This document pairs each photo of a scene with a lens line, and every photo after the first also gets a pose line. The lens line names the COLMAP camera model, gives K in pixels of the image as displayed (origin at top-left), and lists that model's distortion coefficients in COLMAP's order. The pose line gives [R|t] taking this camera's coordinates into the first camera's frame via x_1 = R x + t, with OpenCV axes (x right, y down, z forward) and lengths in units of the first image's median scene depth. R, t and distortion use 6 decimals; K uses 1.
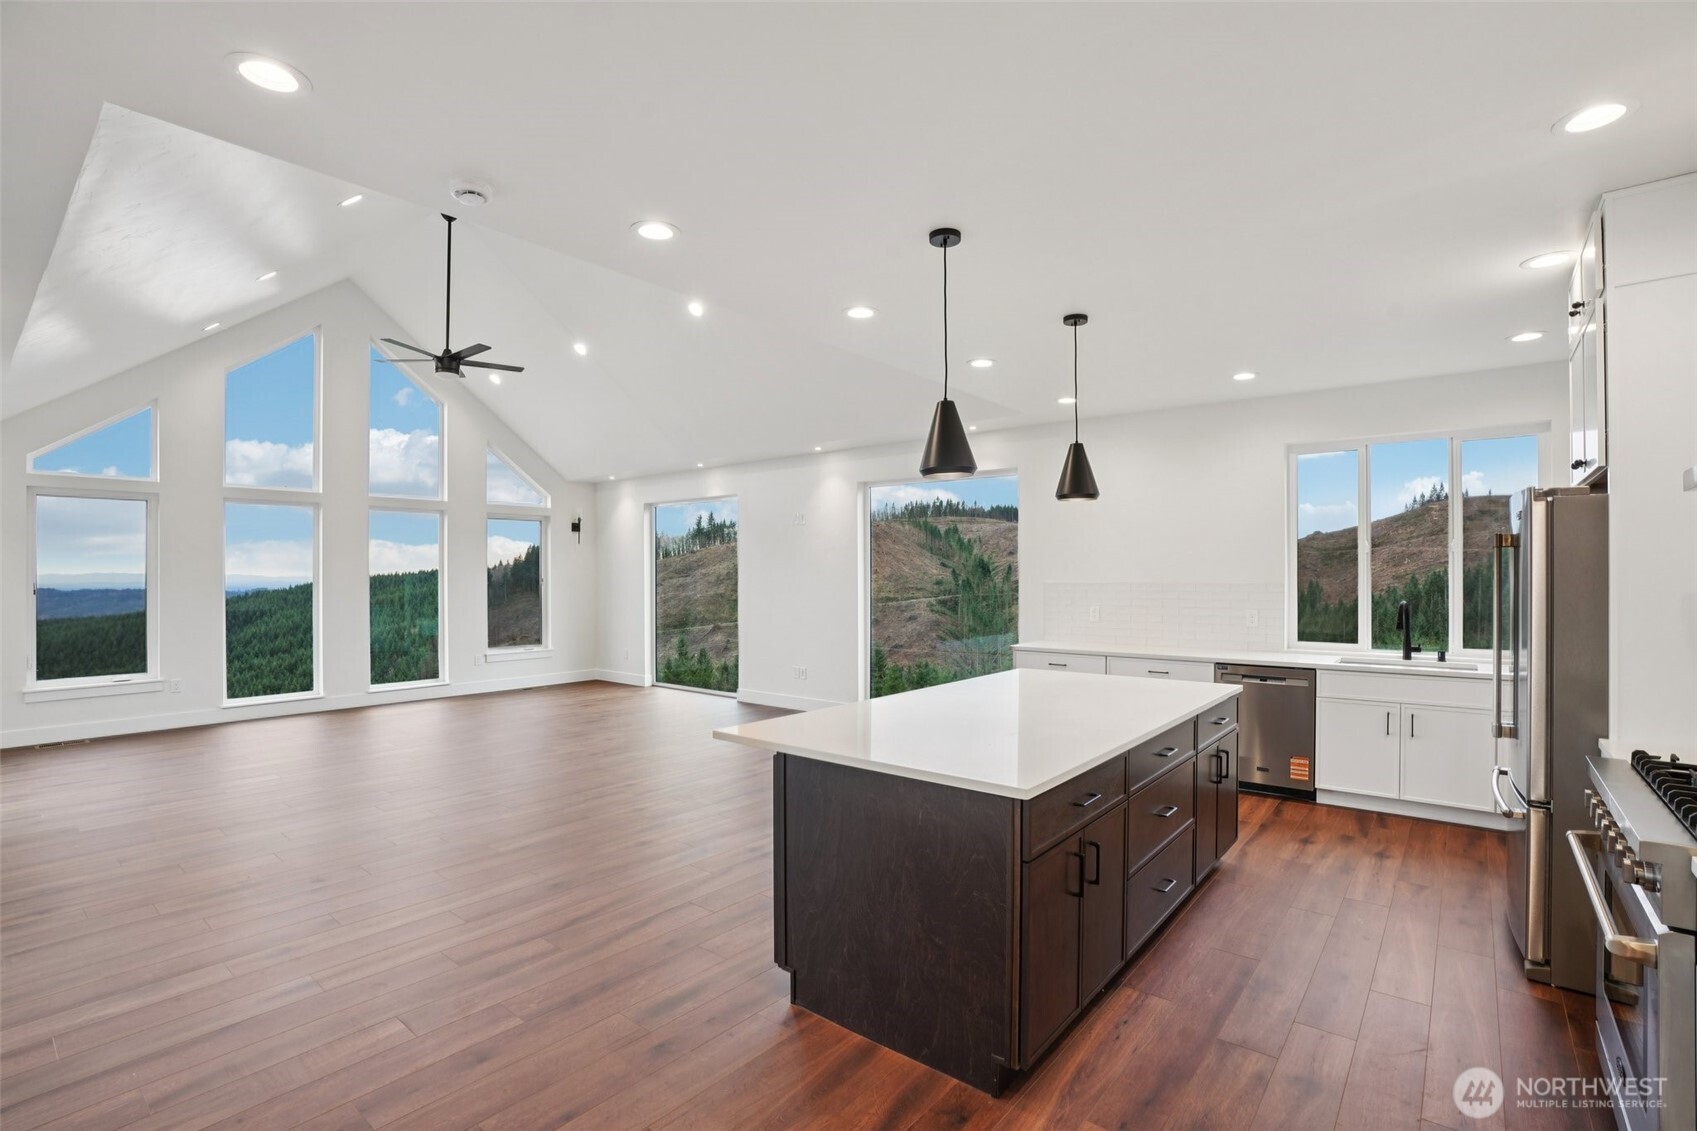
lens RADIAL K [[782.6, 0, 842.2], [0, 782.6, 574.2], [0, 0, 1]] dist [-0.035600, 0.011704]
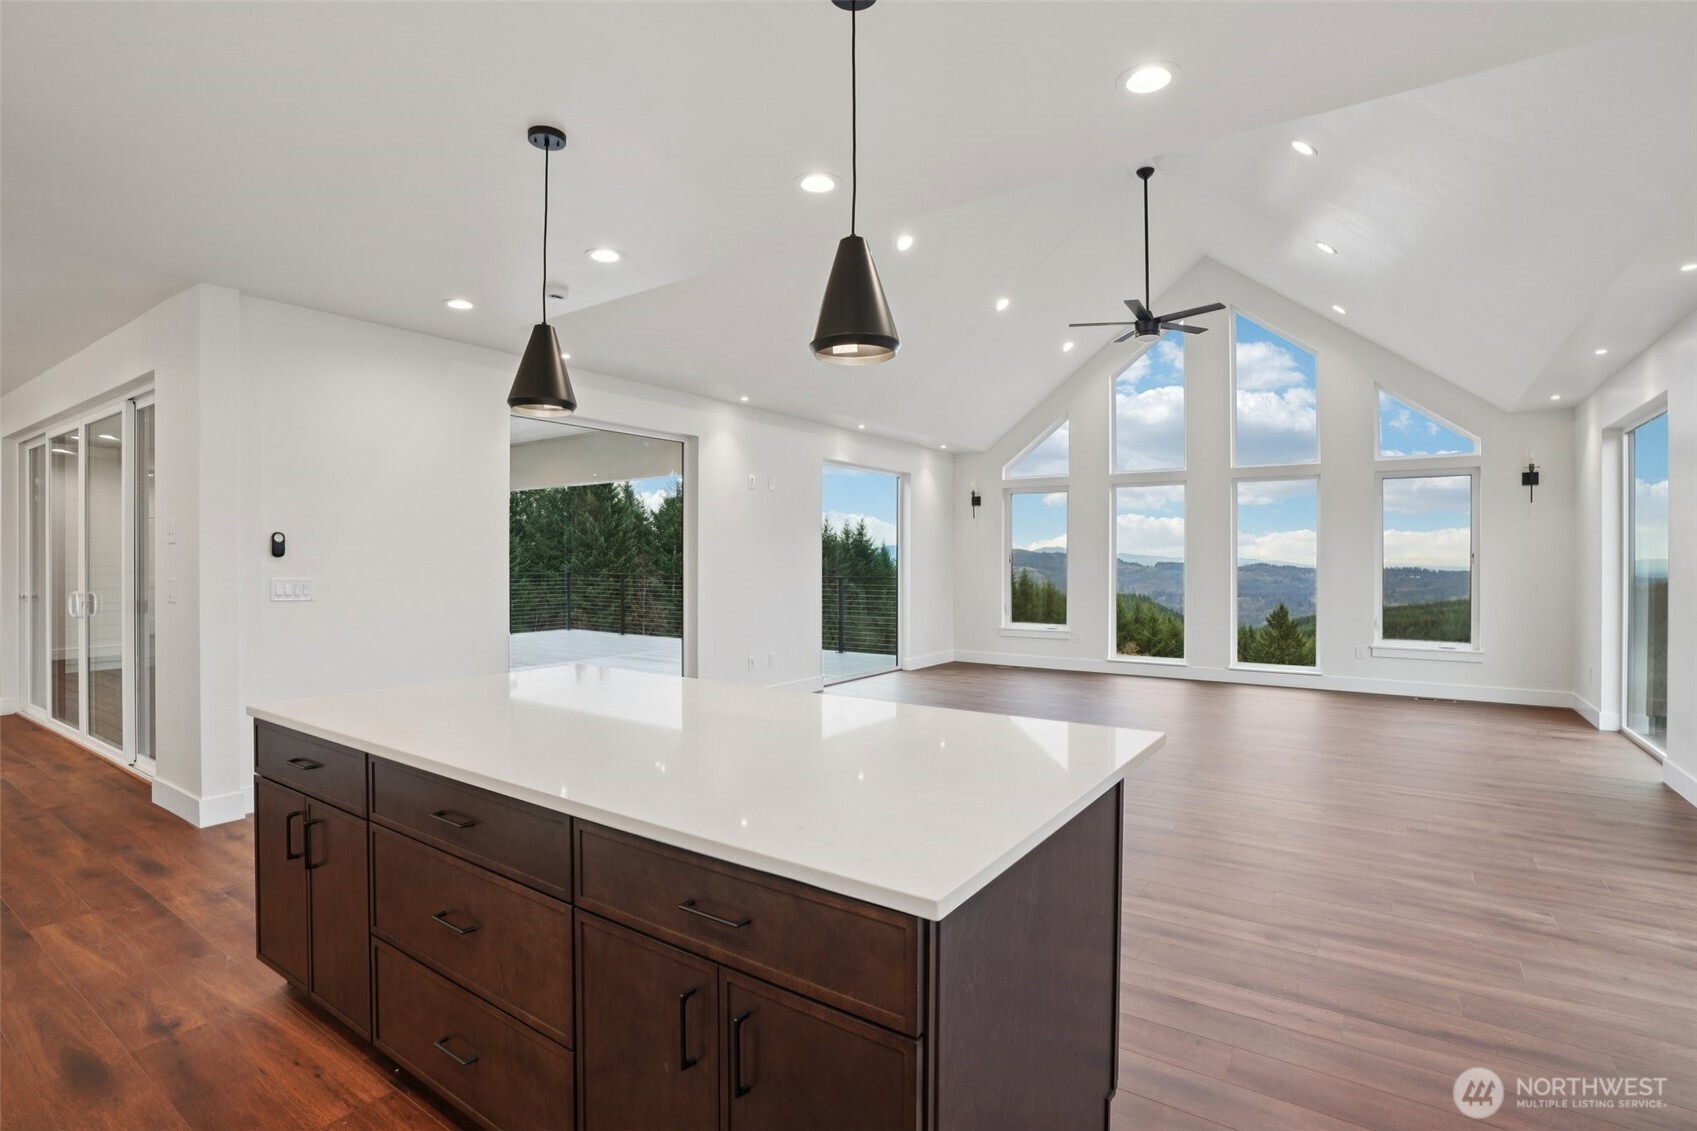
lens RADIAL K [[810.1, 0, 852.3], [0, 810.1, 573.6], [0, 0, 1]] dist [-0.031669, 0.007120]
pose [[0.096324, 0.022872, -0.995087, 0.638882], [-0.003483, 0.999738, 0.022641, 0.020319], [0.995344, 0.001285, 0.096379, 0.767101]]
